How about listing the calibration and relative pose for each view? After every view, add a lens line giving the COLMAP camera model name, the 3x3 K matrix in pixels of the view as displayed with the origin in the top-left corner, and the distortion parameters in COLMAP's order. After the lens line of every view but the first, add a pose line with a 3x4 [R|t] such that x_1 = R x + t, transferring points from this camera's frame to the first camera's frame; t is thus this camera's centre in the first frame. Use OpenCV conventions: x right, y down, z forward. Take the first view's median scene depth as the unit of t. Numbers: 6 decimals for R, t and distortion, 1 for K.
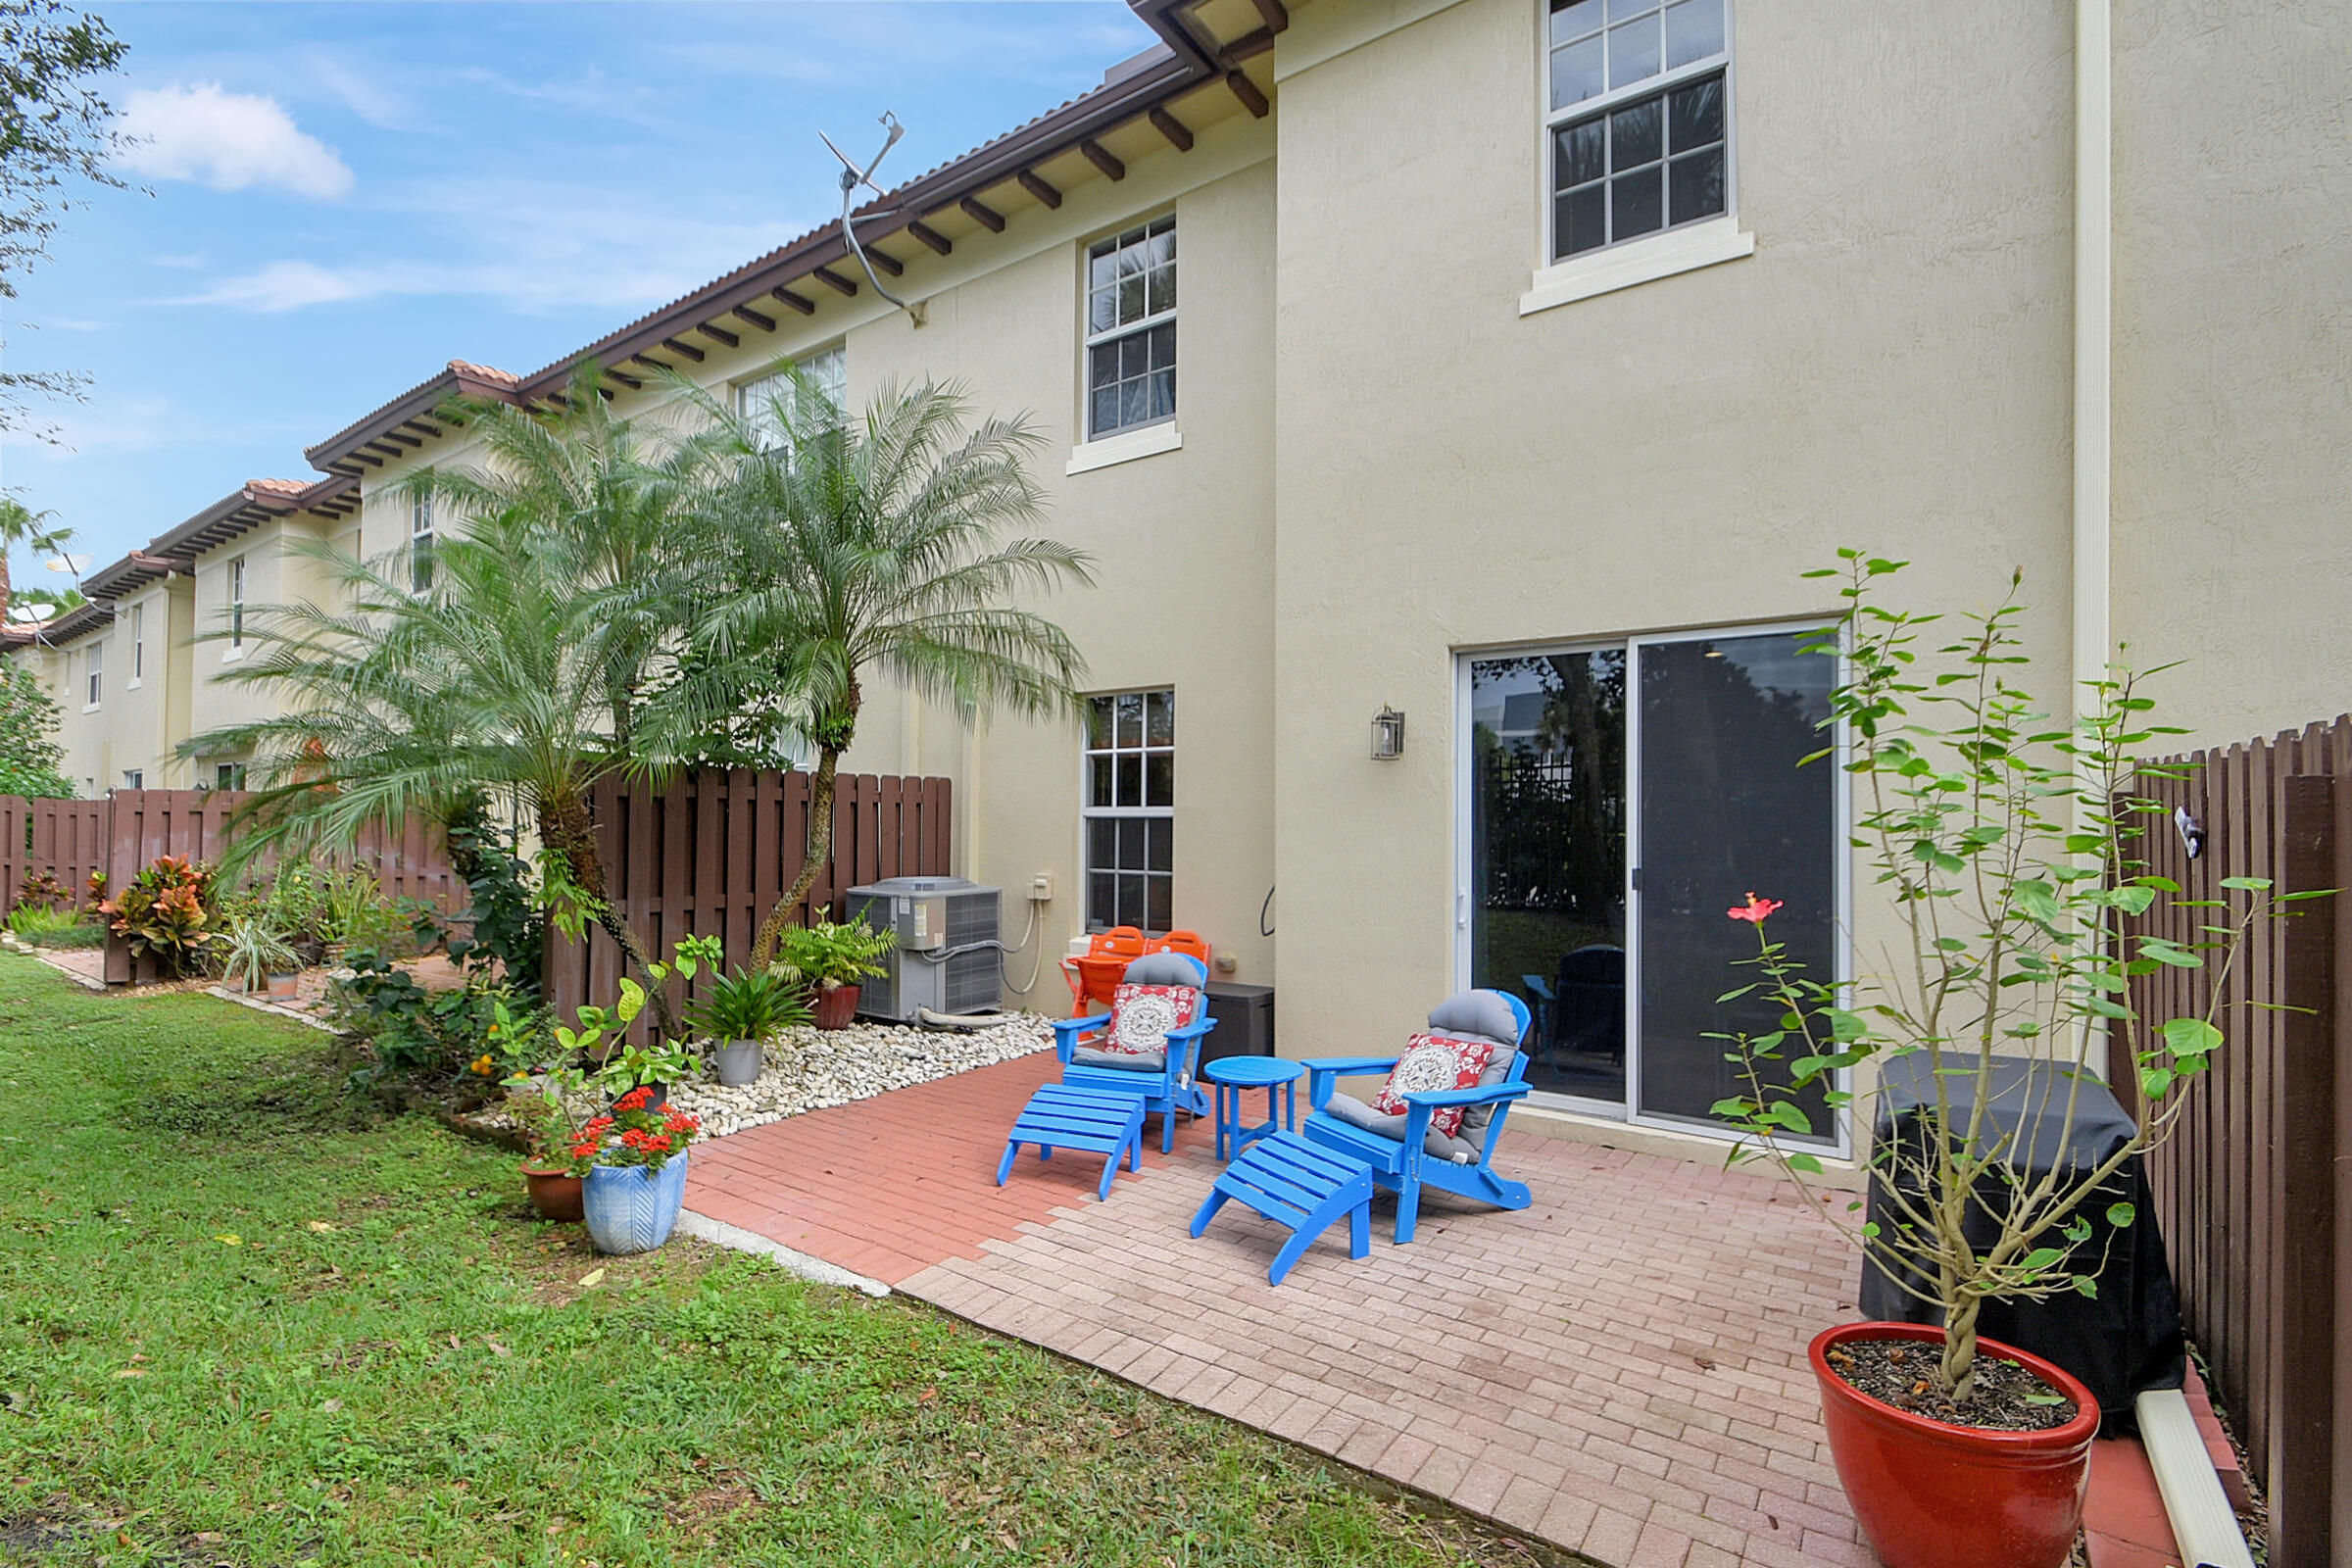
lens RADIAL K [[1067.4, 0, 1161.6], [0, 1067.4, 800.8], [0, 0, 1]] dist [0.008596, -0.014569]
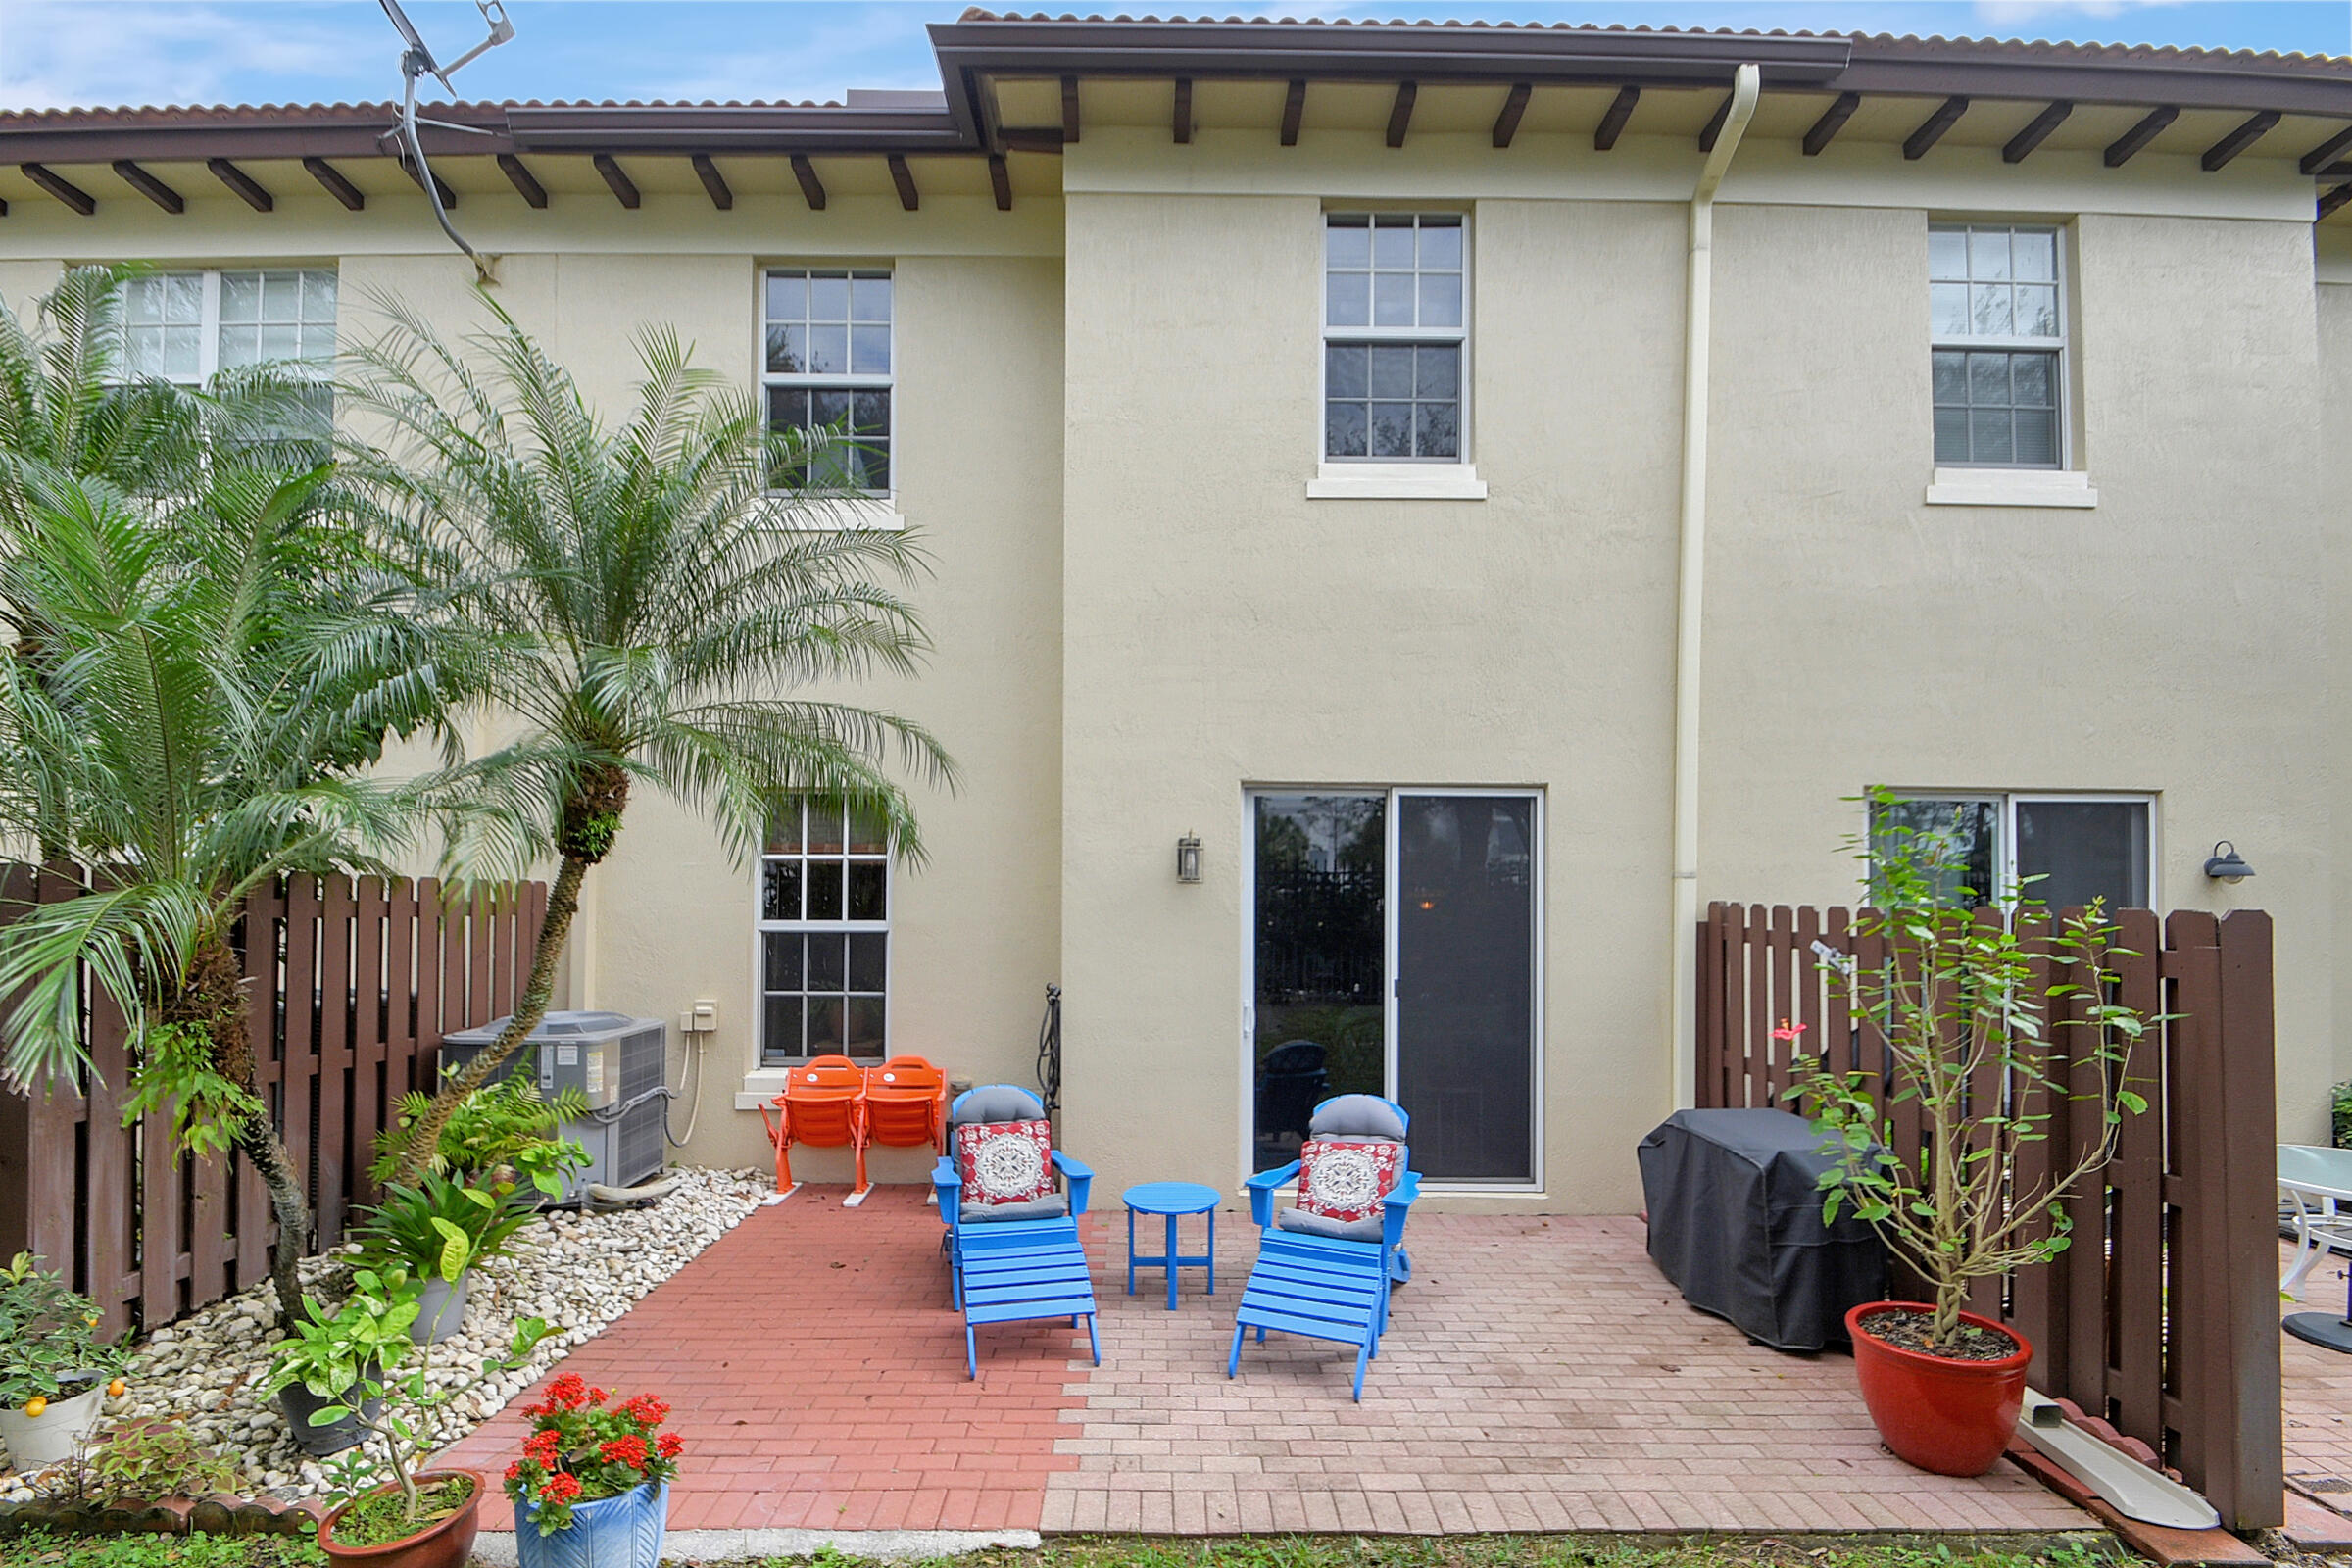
lens RADIAL K [[1048.7, 0, 1160.2], [0, 1048.7, 883.9], [0, 0, 1]] dist [0.007961, -0.015098]
pose [[0.808954, 0.010905, 0.587770, -0.385701], [-0.013092, 0.999914, -0.000533, -0.033369], [-0.587726, -0.007264, 0.809028, 0.158445]]
